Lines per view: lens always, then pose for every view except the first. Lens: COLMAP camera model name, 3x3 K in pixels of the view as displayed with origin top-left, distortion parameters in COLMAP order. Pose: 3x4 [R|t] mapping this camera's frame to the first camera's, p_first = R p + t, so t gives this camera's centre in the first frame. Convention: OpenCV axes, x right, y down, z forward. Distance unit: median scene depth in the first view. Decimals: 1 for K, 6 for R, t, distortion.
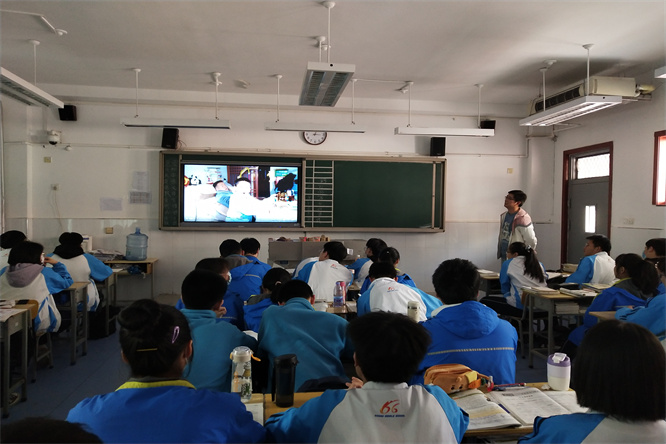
lens RADIAL K [[510.9, 0, 334.7], [0, 510.9, 227.4], [0, 0, 1]] dist [0.006349, 0.028502]
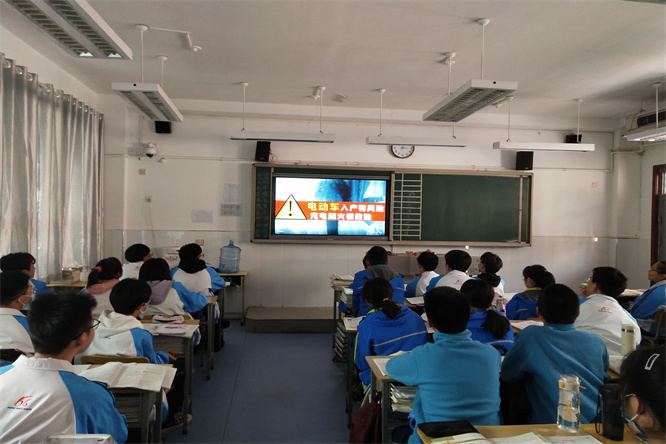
lens RADIAL K [[510.9, 0, 335.5], [0, 510.9, 226.1], [0, 0, 1]] dist [0.006349, 0.028502]
pose [[0.999917, 0.007780, -0.010290, -0.165780], [-0.007986, 0.999766, -0.020128, -0.007793], [0.010131, 0.020208, 0.999744, 0.002121]]
